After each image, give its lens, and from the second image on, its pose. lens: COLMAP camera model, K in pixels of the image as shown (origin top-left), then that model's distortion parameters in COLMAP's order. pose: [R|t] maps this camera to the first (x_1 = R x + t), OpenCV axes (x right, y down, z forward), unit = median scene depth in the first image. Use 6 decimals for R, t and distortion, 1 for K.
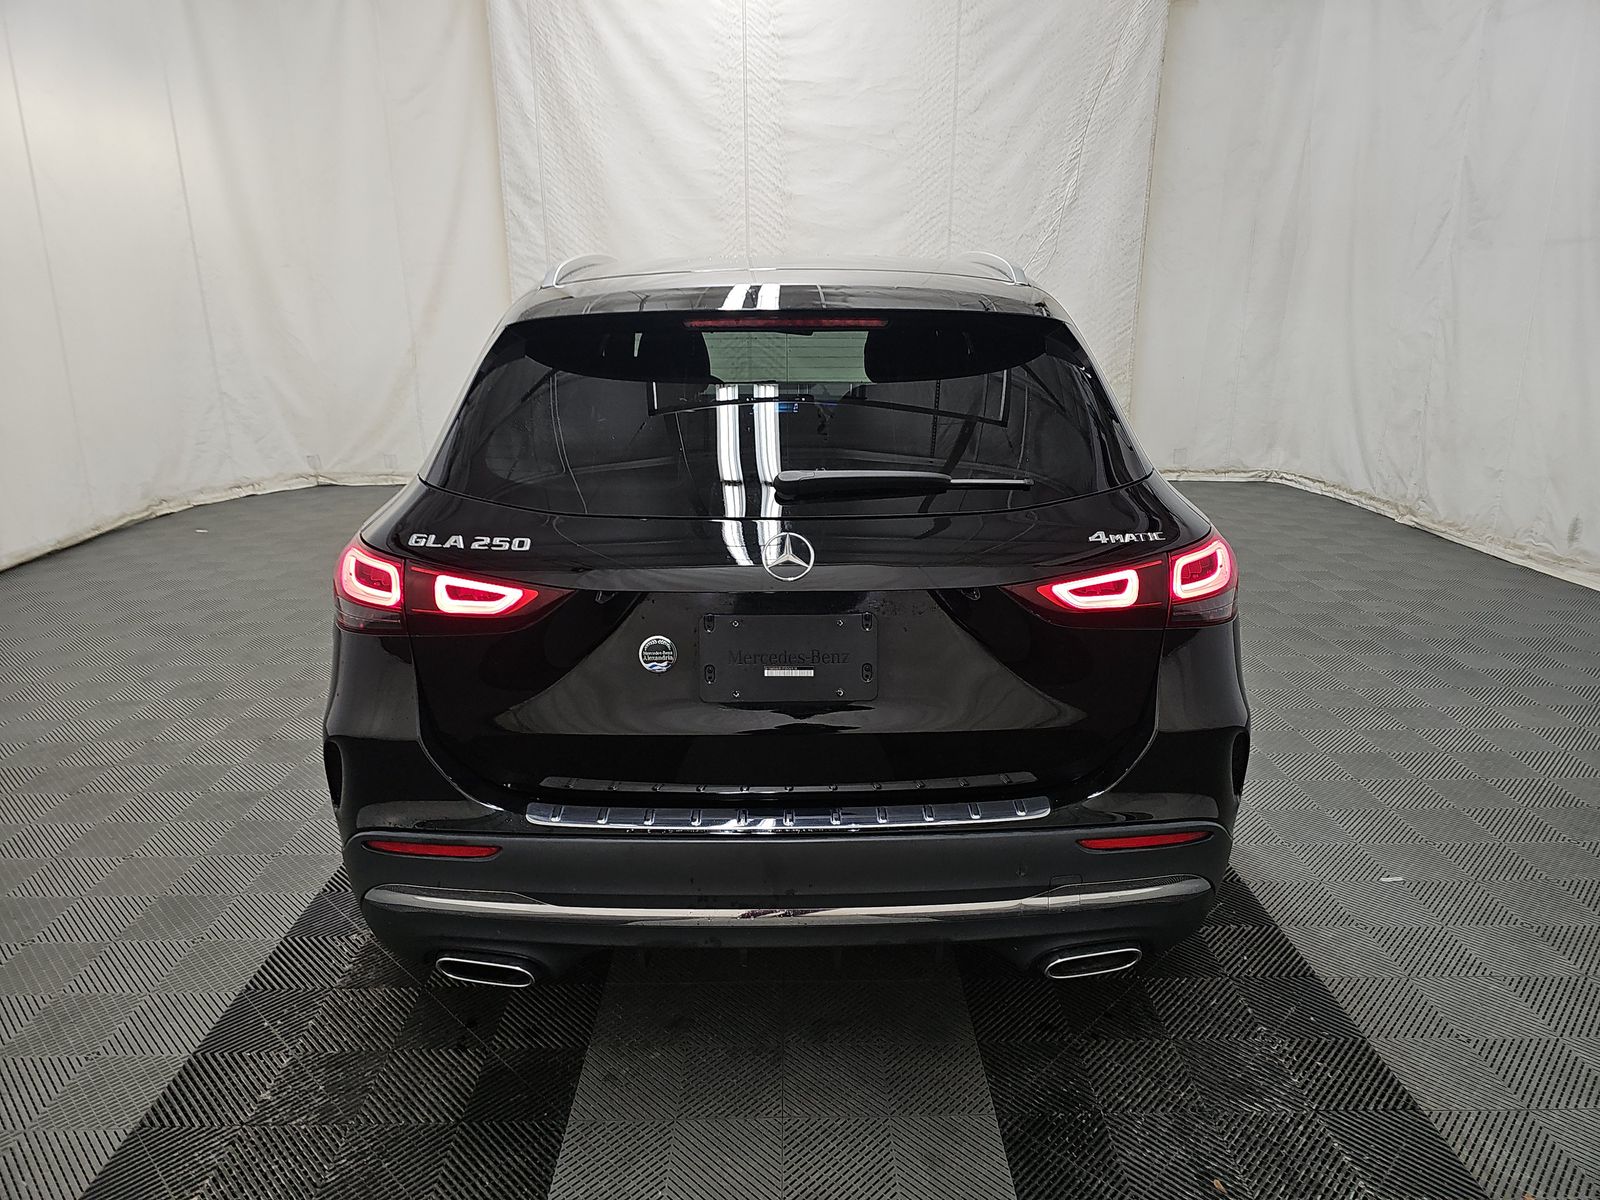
lens RADIAL K [[1050.9, 0, 805.2], [0, 1050.9, 608.5], [0, 0, 1]] dist [0.038618, -0.034355]
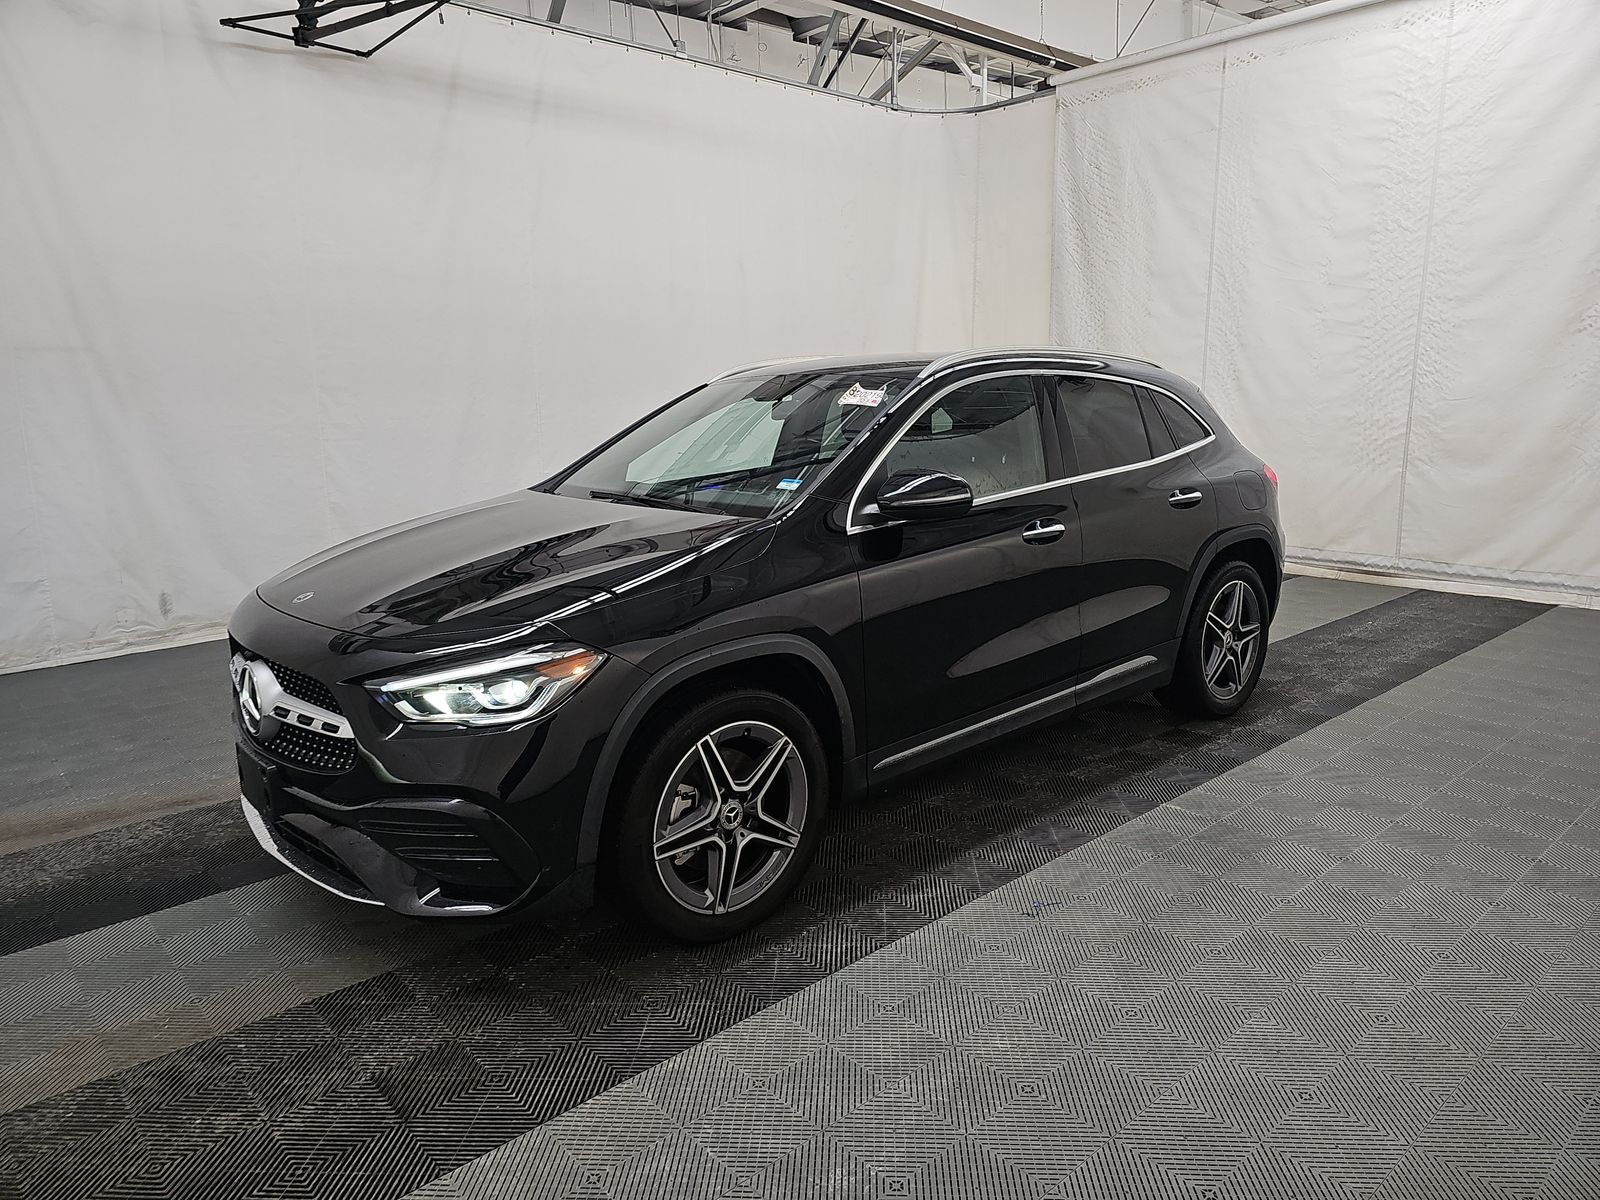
lens RADIAL K [[1050.9, 0, 801.2], [0, 1050.9, 601.6], [0, 0, 1]] dist [0.038618, -0.034355]
pose [[-0.653301, -0.129581, 0.745927, -0.406322], [0.234417, 0.902207, 0.362037, -0.239211], [-0.719894, 0.411377, -0.559037, 0.841352]]
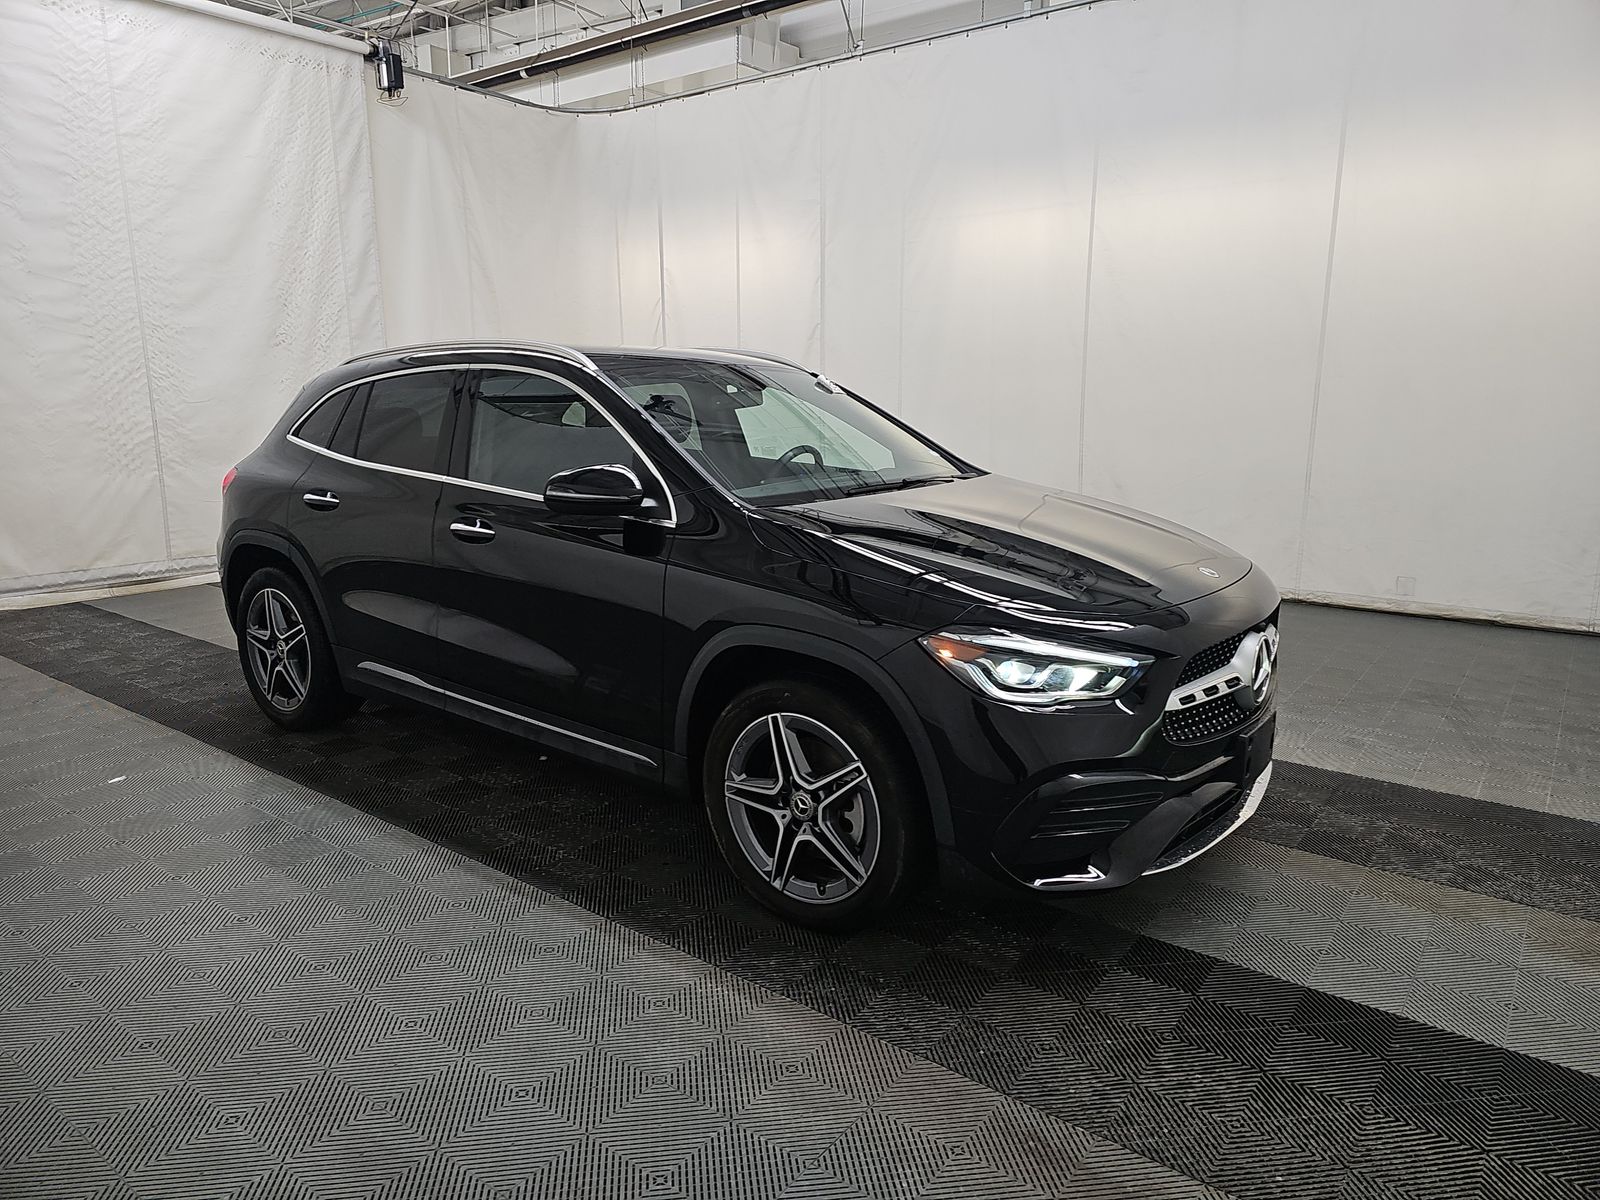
lens RADIAL K [[1050.9, 0, 801.3], [0, 1050.9, 601.4], [0, 0, 1]] dist [0.038618, -0.034355]
pose [[-0.611750, 0.169117, -0.772762, 0.376196], [-0.217834, 0.903097, 0.370086, -0.248592], [0.760467, 0.394734, -0.515630, 0.846992]]
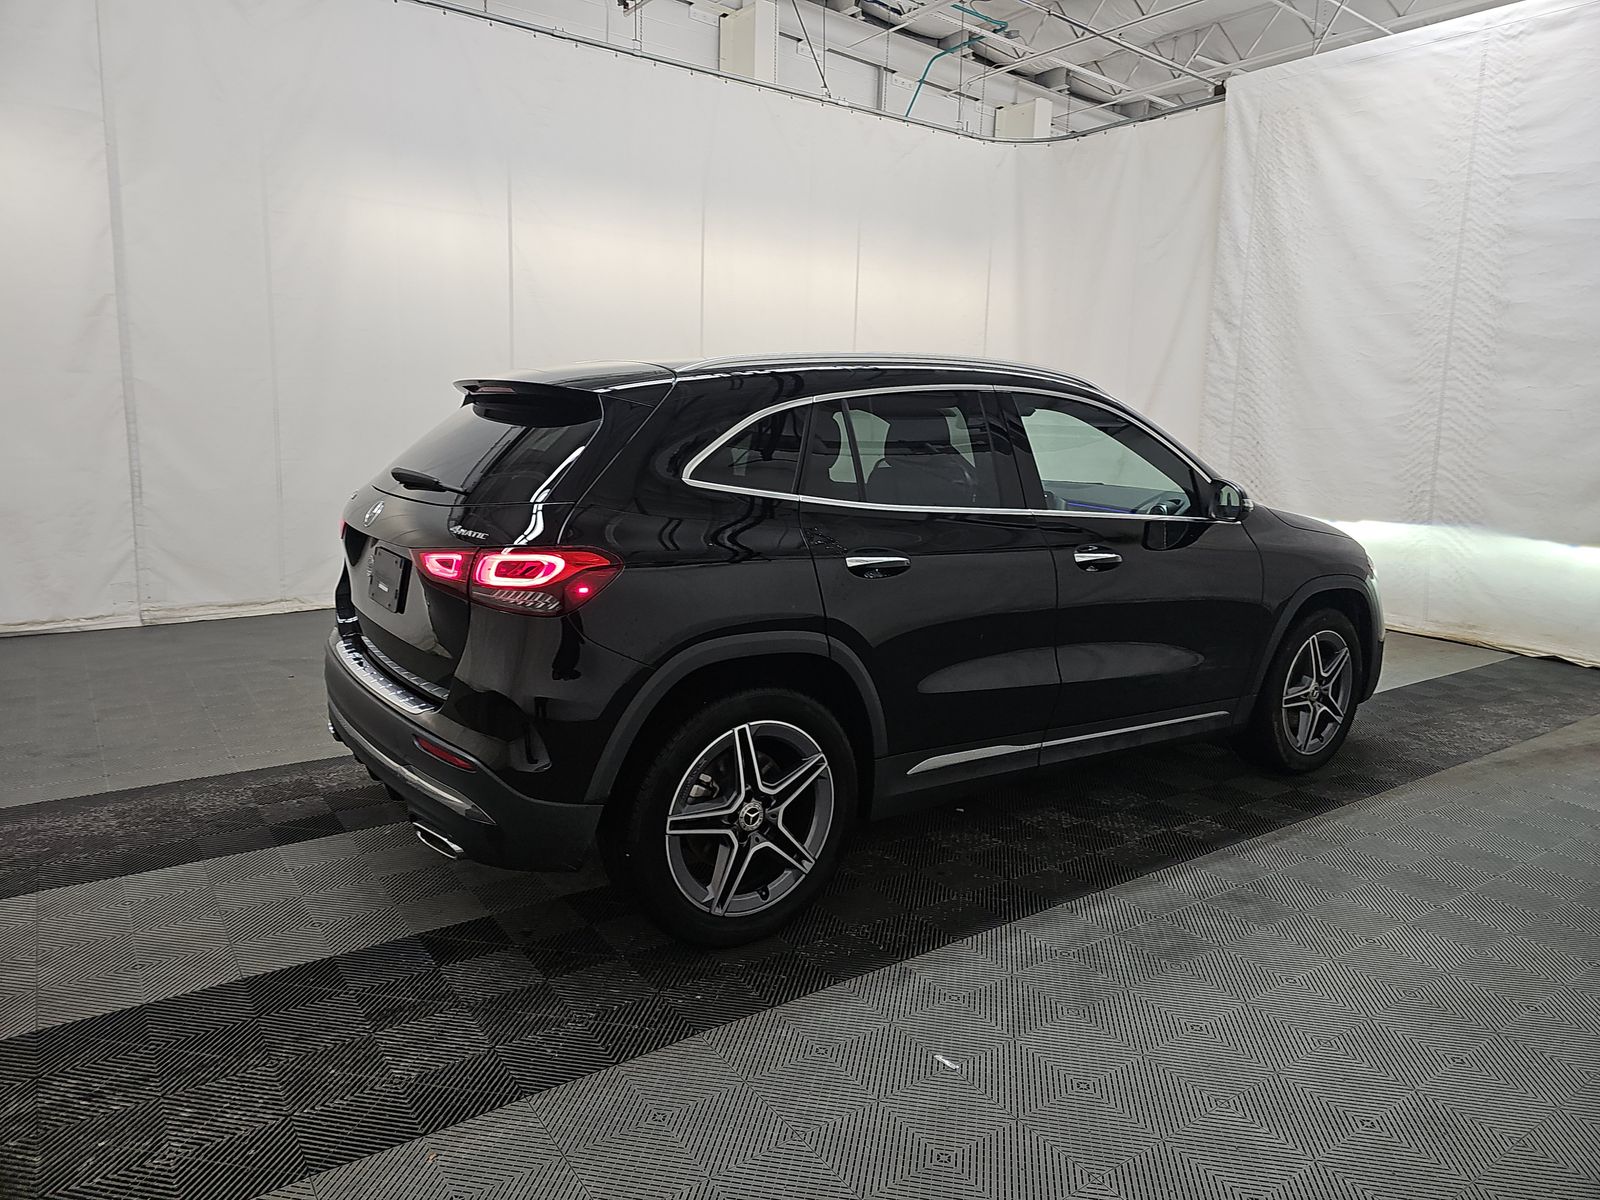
lens RADIAL K [[1050.9, 0, 809.1], [0, 1050.9, 584.0], [0, 0, 1]] dist [0.038618, -0.034355]
pose [[0.570274, 0.155264, -0.806648, 0.394183], [-0.267643, 0.963511, -0.003759, -0.026400], [0.776630, 0.218037, 0.591021, 0.123360]]
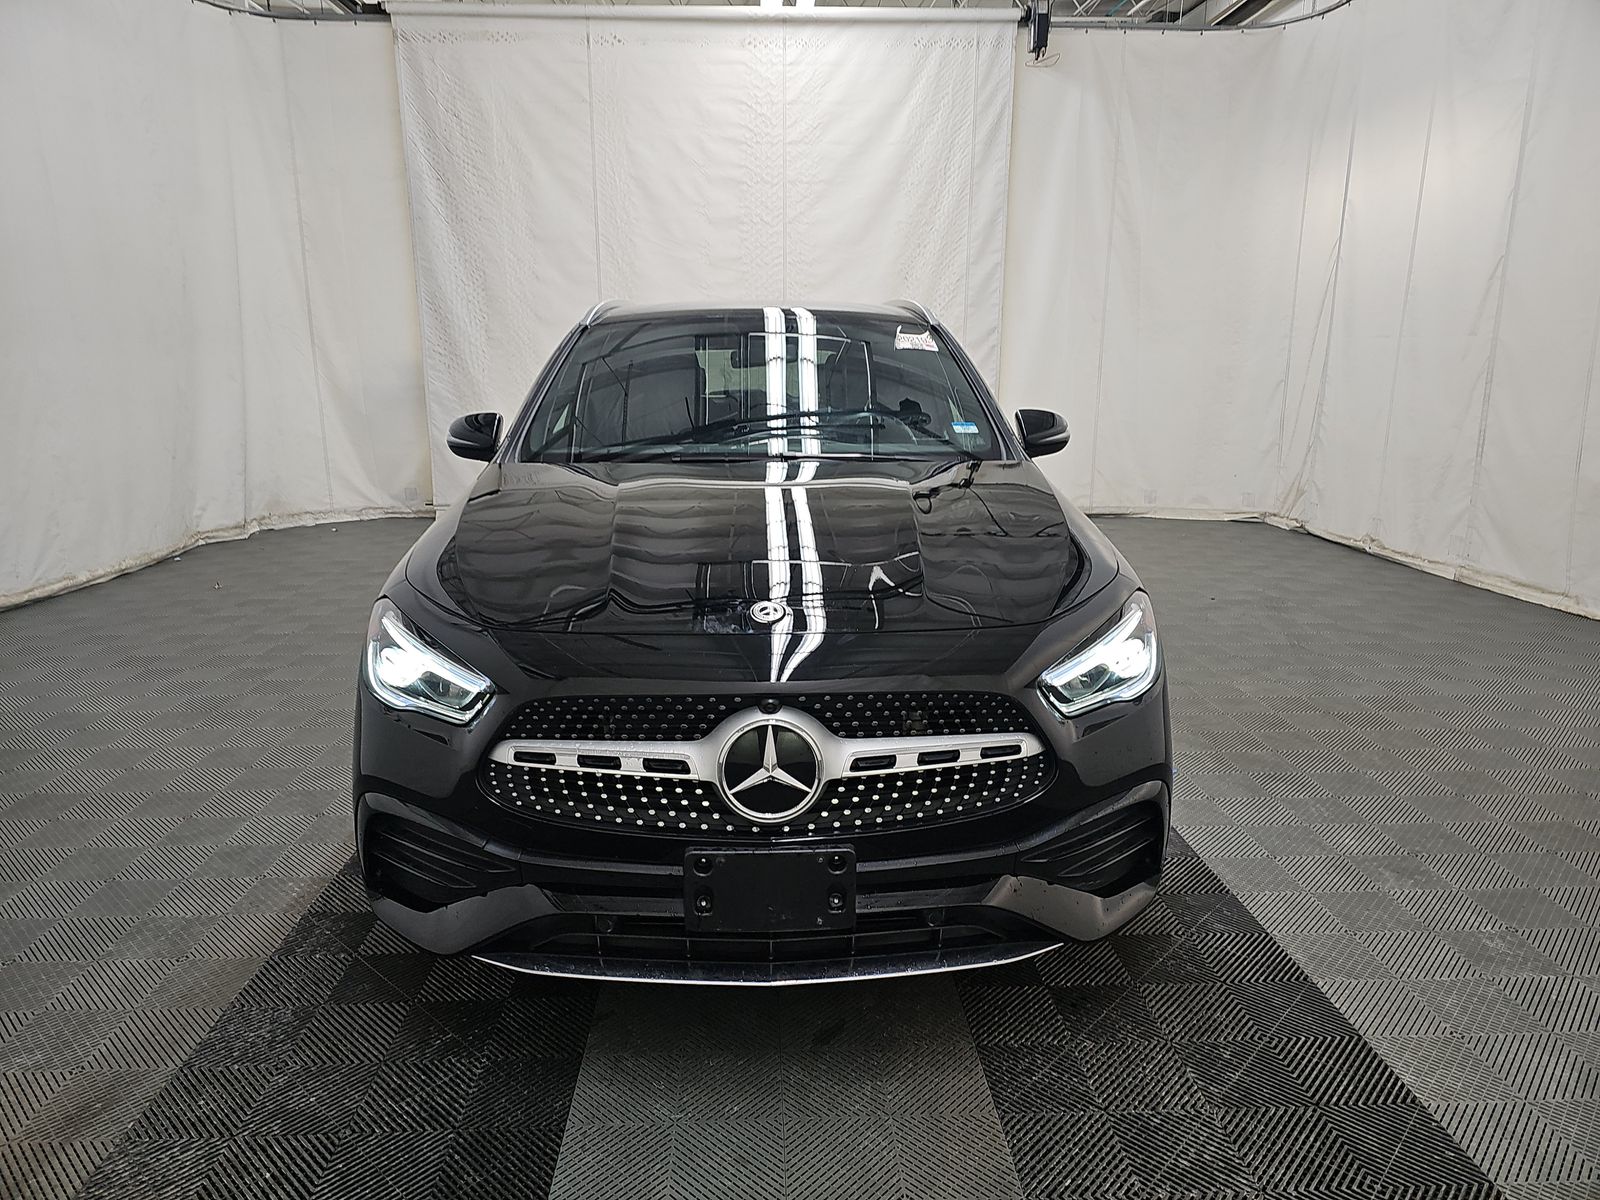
lens RADIAL K [[1050.9, 0, 790.6], [0, 1050.9, 614.5], [0, 0, 1]] dist [0.038618, -0.034355]
pose [[-0.999774, 0.014211, -0.015806, -0.016499], [0.004397, 0.865823, 0.500331, -0.272422], [0.020795, 0.500149, -0.865690, 0.978194]]
